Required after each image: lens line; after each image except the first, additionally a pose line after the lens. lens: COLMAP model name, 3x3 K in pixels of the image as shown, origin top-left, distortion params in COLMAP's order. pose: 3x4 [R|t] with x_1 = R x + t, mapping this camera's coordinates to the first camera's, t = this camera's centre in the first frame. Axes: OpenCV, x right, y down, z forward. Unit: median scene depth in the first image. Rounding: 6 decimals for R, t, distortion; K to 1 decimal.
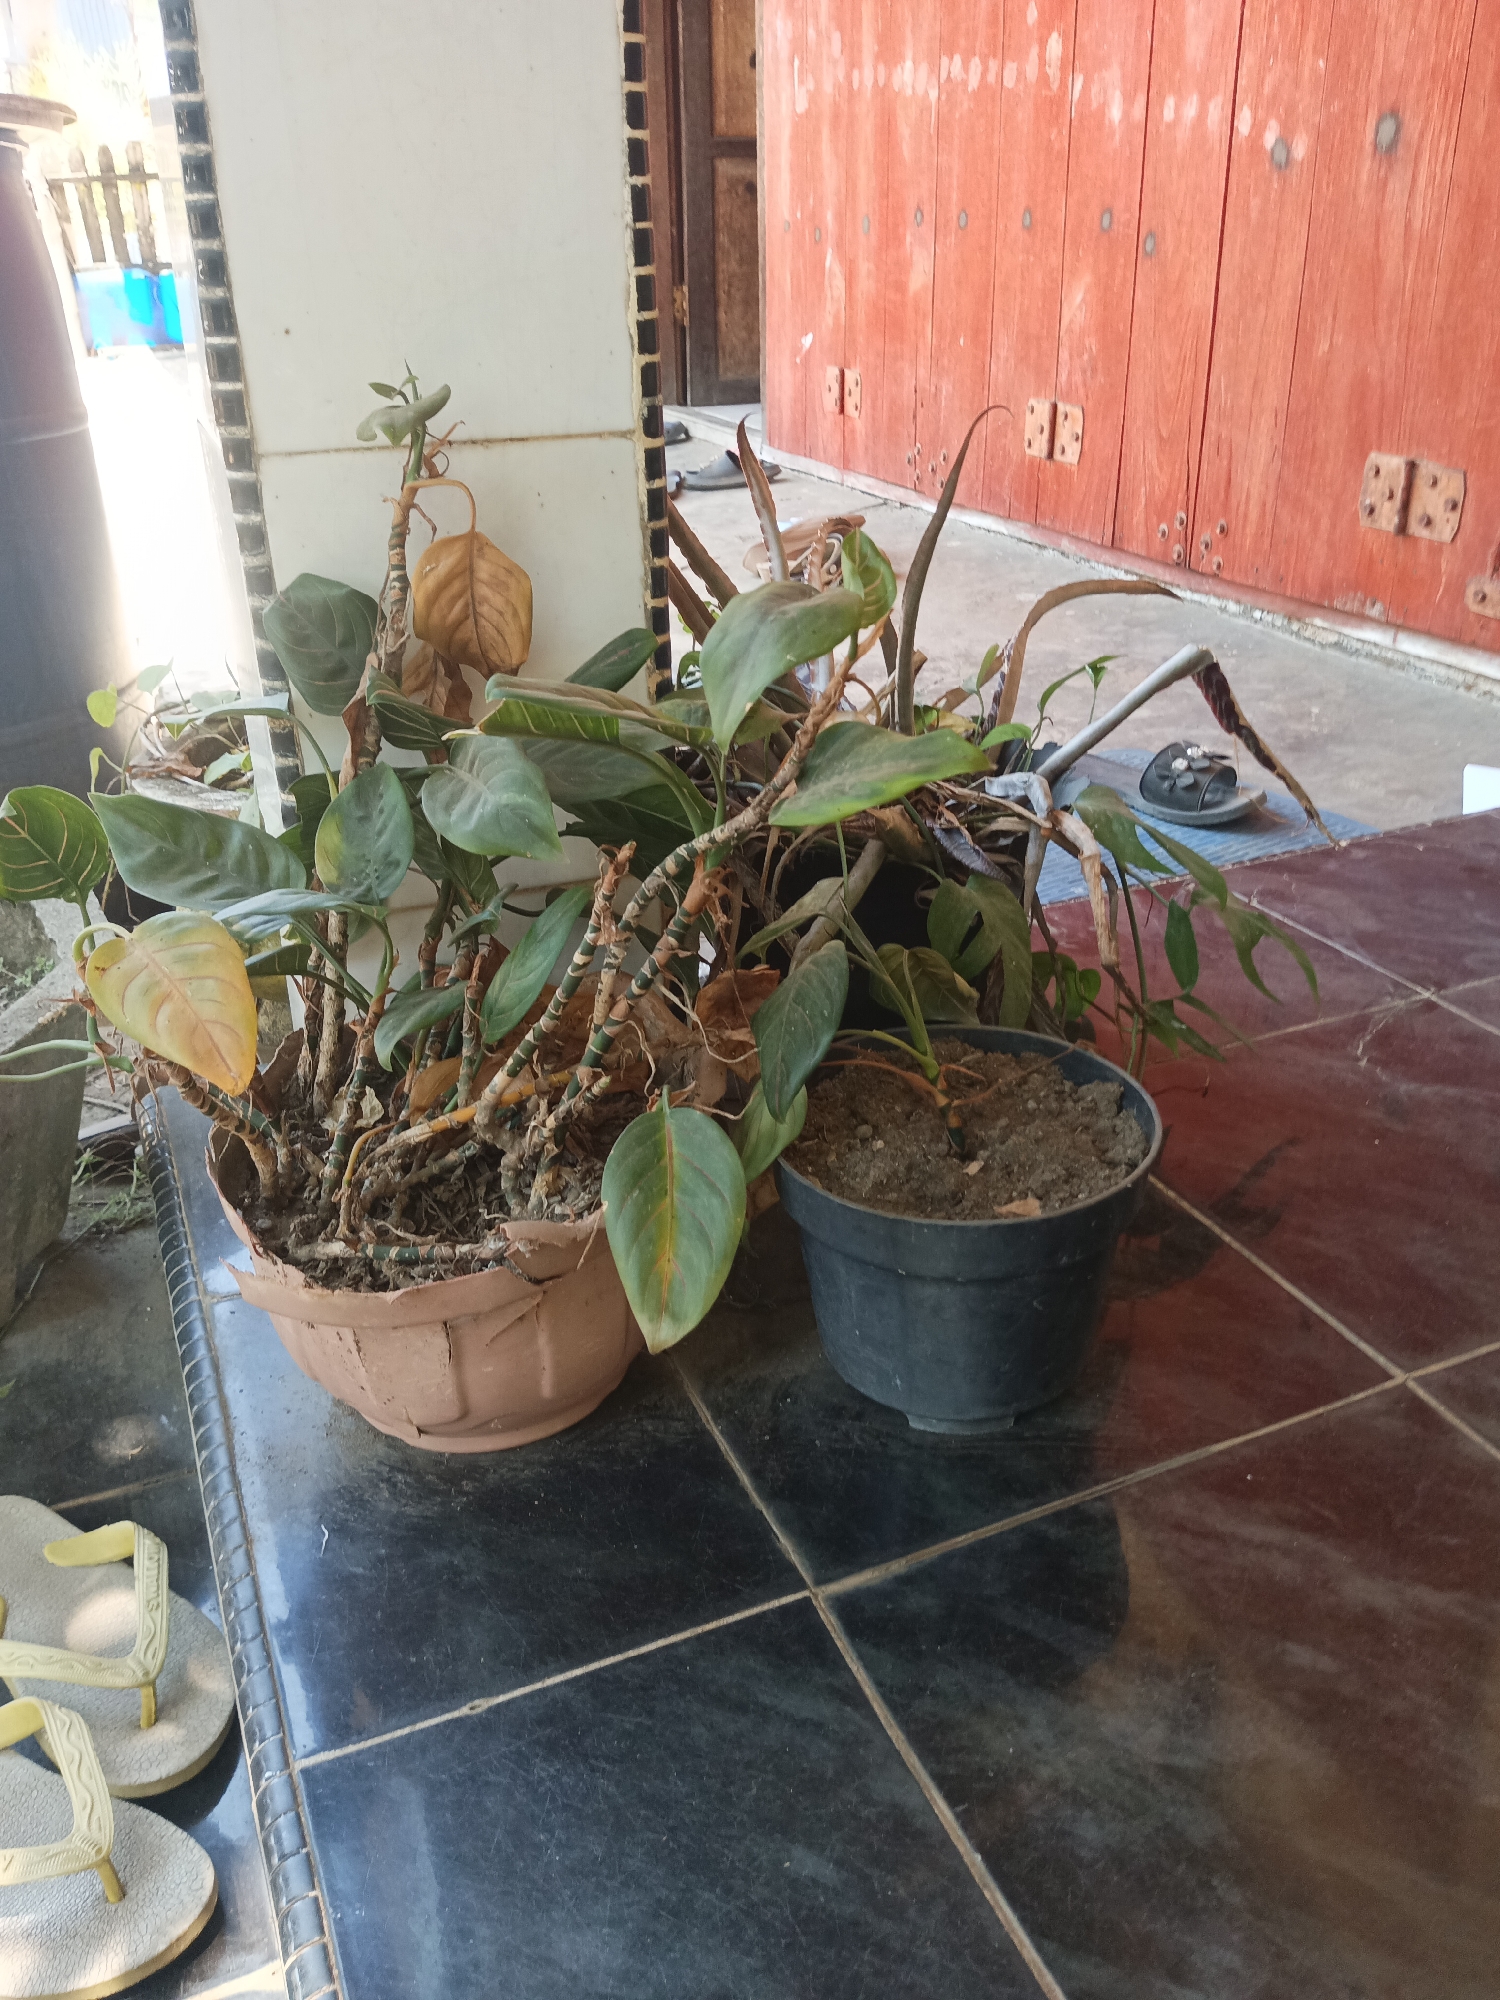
lens RADIAL K [[1612.1, 0, 746.3], [0, 1612.1, 989.4], [0, 0, 1]] dist [0.124395, -0.262873]
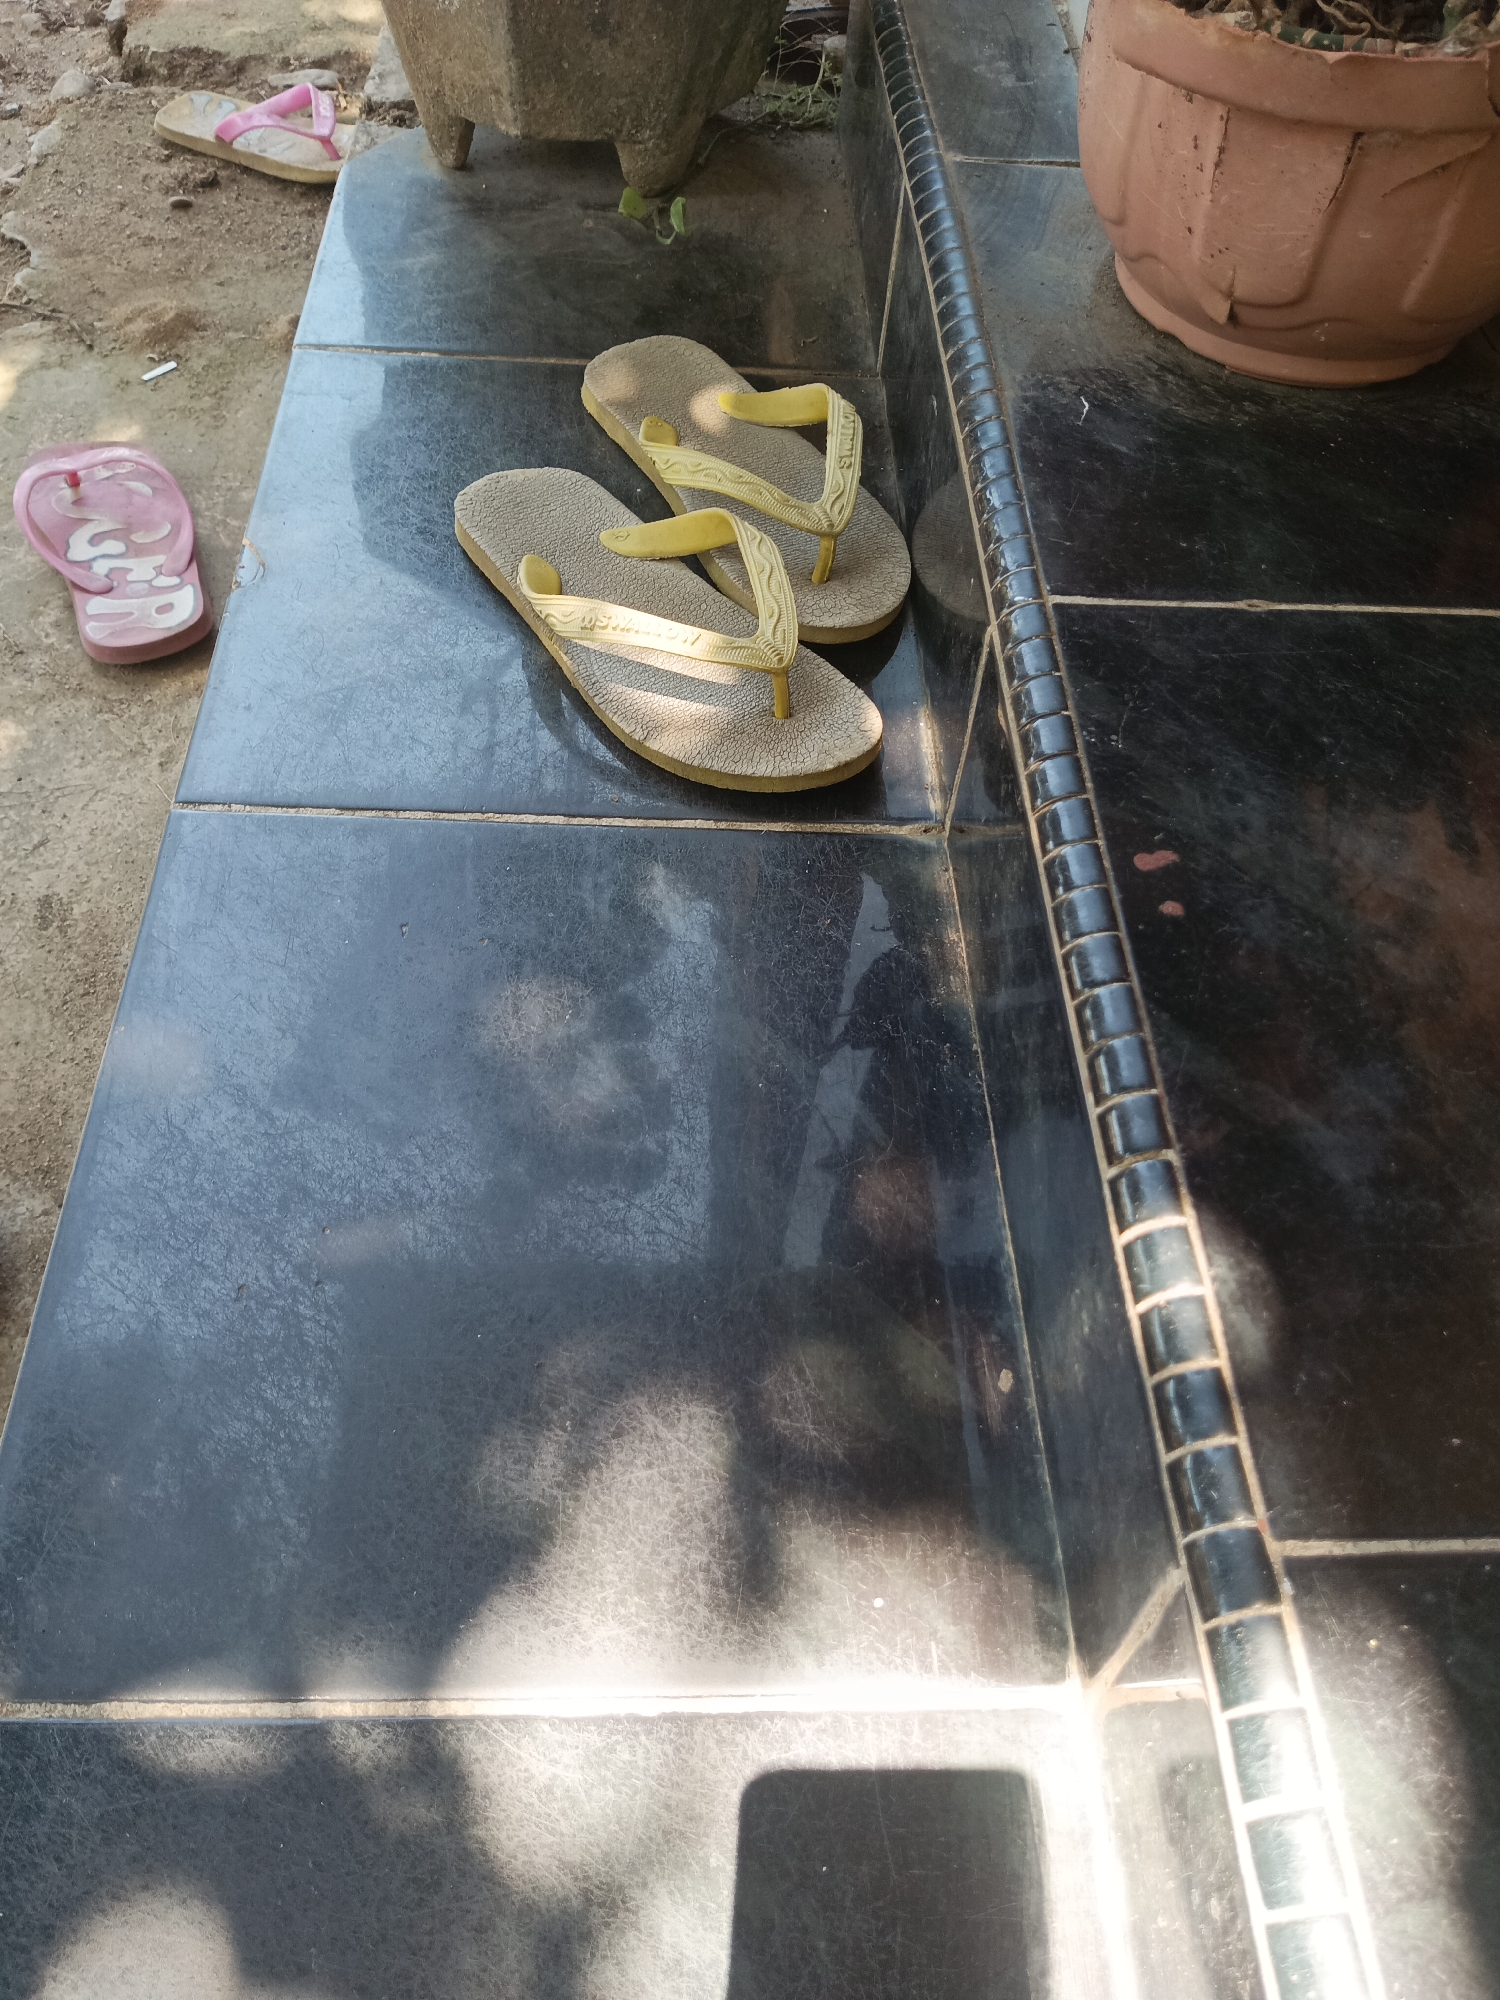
lens RADIAL K [[1612.1, 0, 746.3], [0, 1612.1, 989.4], [0, 0, 1]] dist [0.124395, -0.262873]
pose [[0.932428, 0.324239, -0.159522, -0.184238], [-0.226906, 0.868930, 0.439858, 0.258220], [0.281233, -0.373939, 0.883786, 0.080482]]
